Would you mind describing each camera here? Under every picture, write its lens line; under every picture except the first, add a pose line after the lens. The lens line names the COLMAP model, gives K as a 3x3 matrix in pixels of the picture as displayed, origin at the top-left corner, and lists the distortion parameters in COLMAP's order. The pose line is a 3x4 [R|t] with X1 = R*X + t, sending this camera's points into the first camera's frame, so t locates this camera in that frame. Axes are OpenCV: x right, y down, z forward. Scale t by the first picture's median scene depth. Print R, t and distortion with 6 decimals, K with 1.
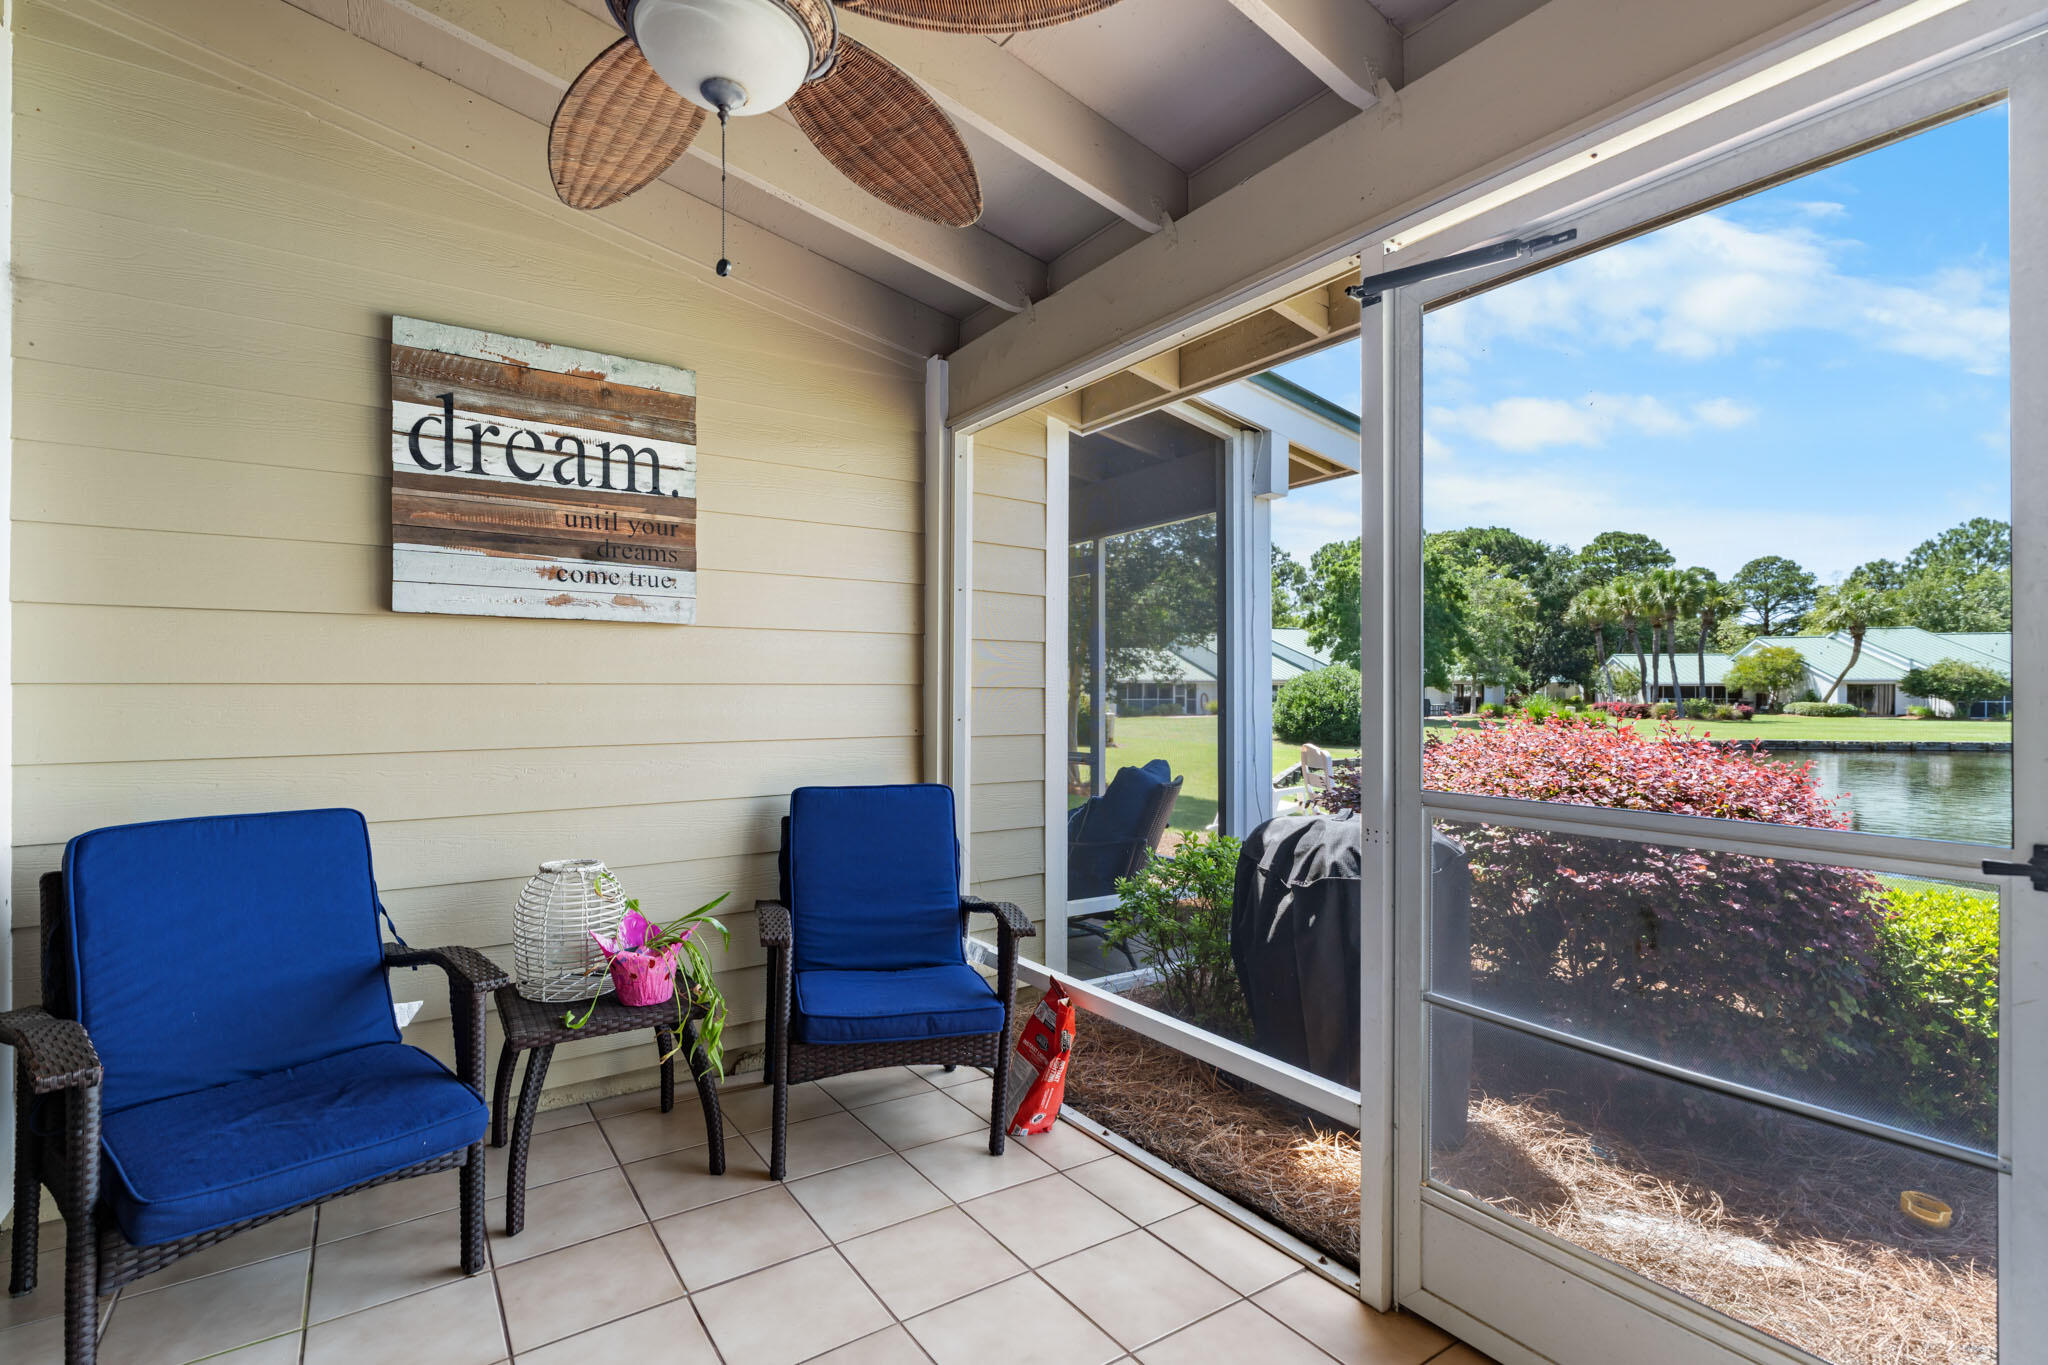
lens RADIAL K [[932.1, 0, 1023.8], [0, 932.1, 692.6], [0, 0, 1]] dist [-0.008224, 0.003267]
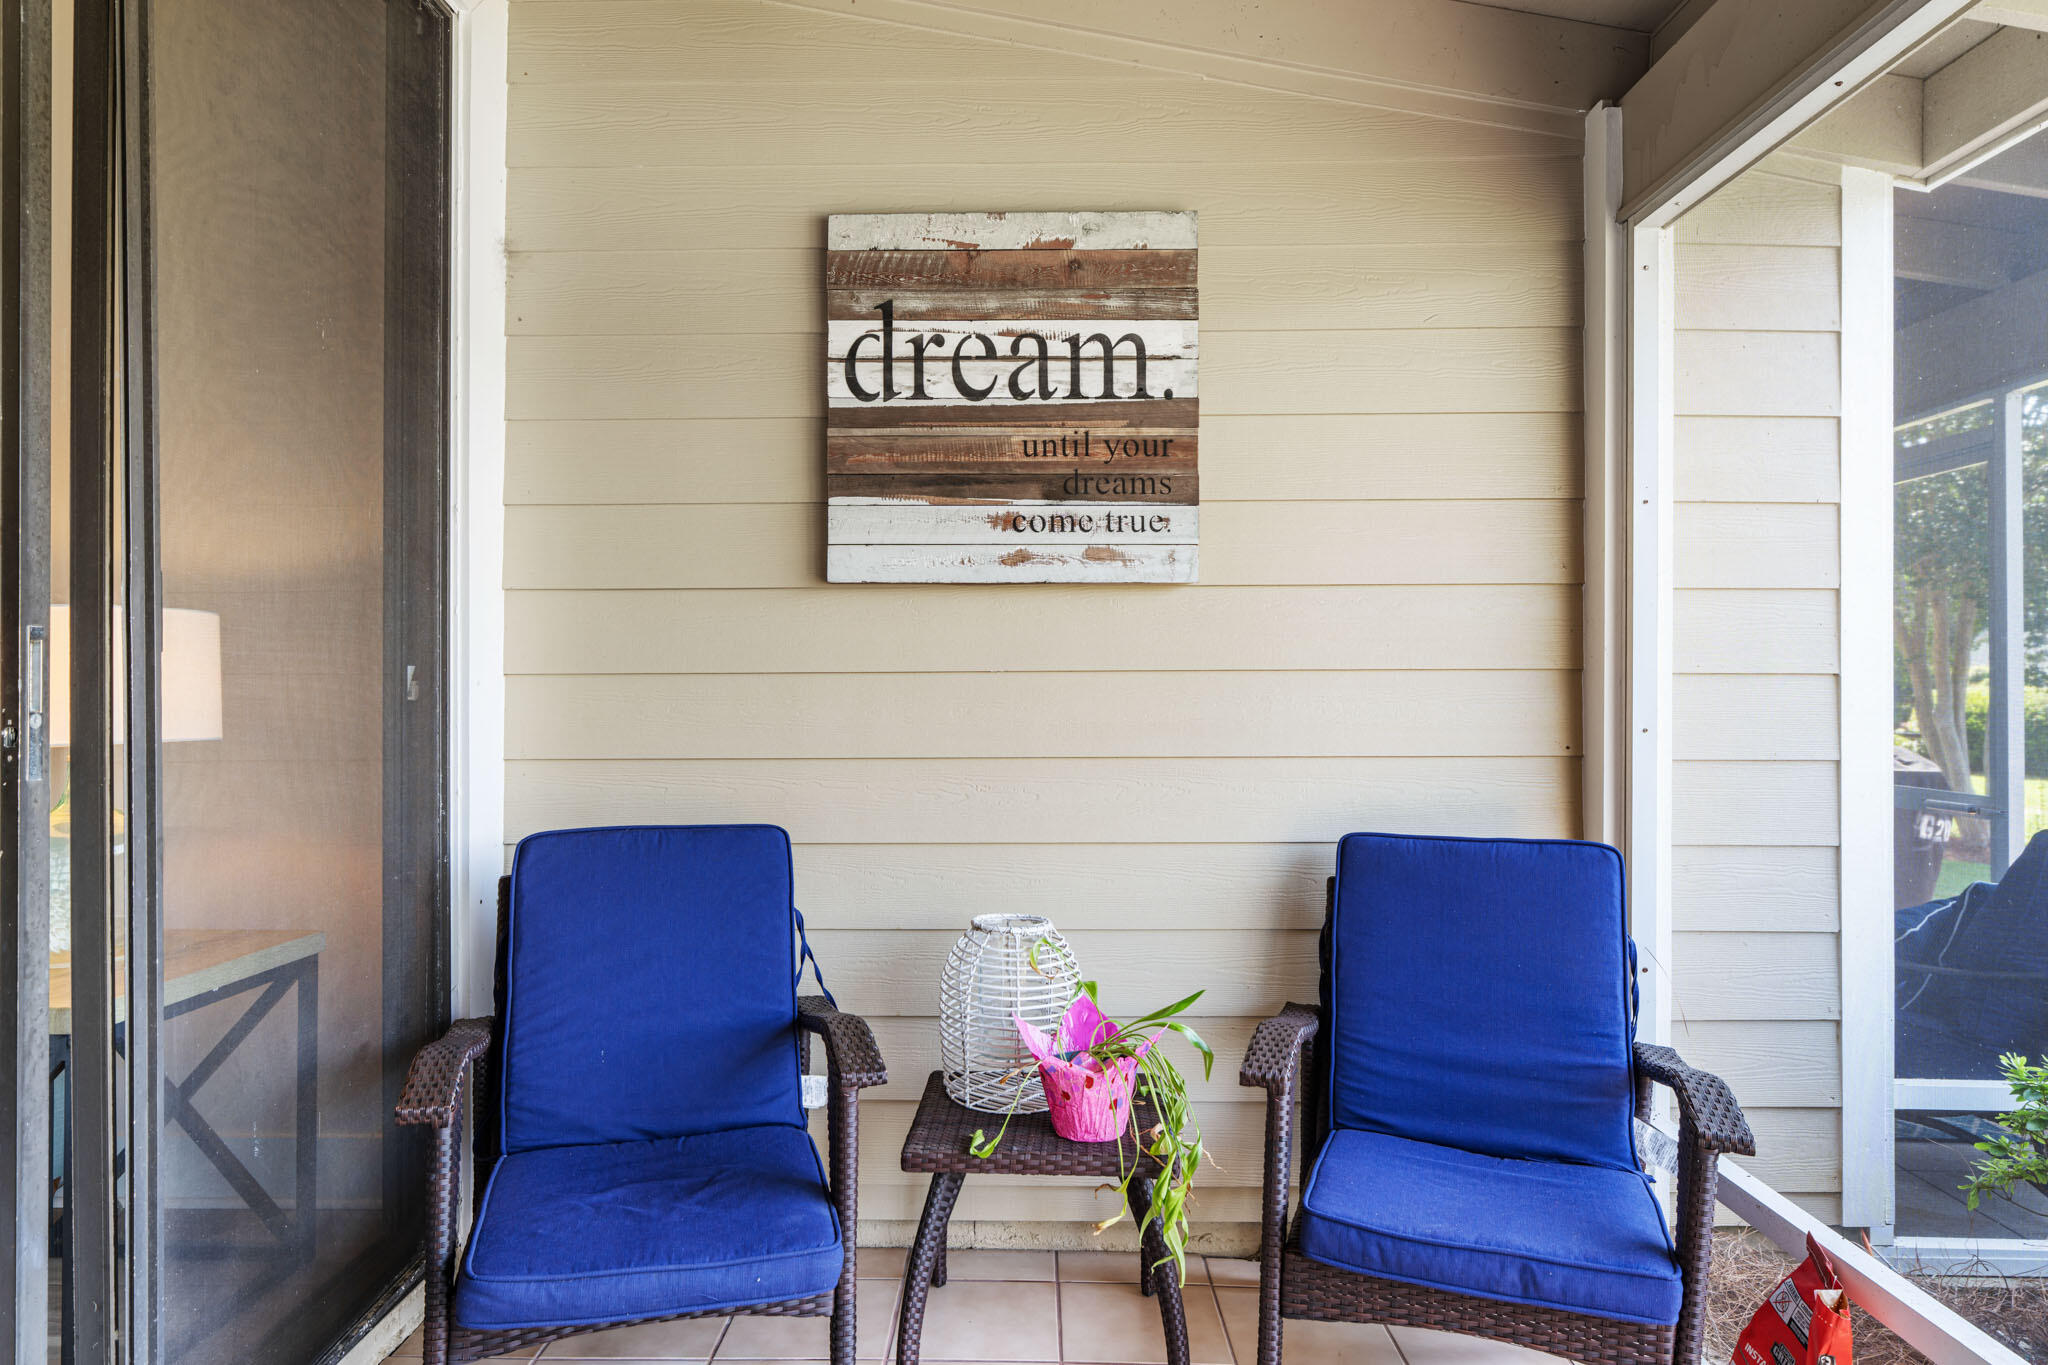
lens RADIAL K [[1267.7, 0, 1018.3], [0, 1267.7, 677.3], [0, 0, 1]] dist [-0.004773, 0.001853]
pose [[0.815139, -0.004416, -0.579249, 0.084133], [0.000581, 0.999977, -0.006805, 0.001893], [0.579265, 0.005210, 0.815122, 0.189332]]
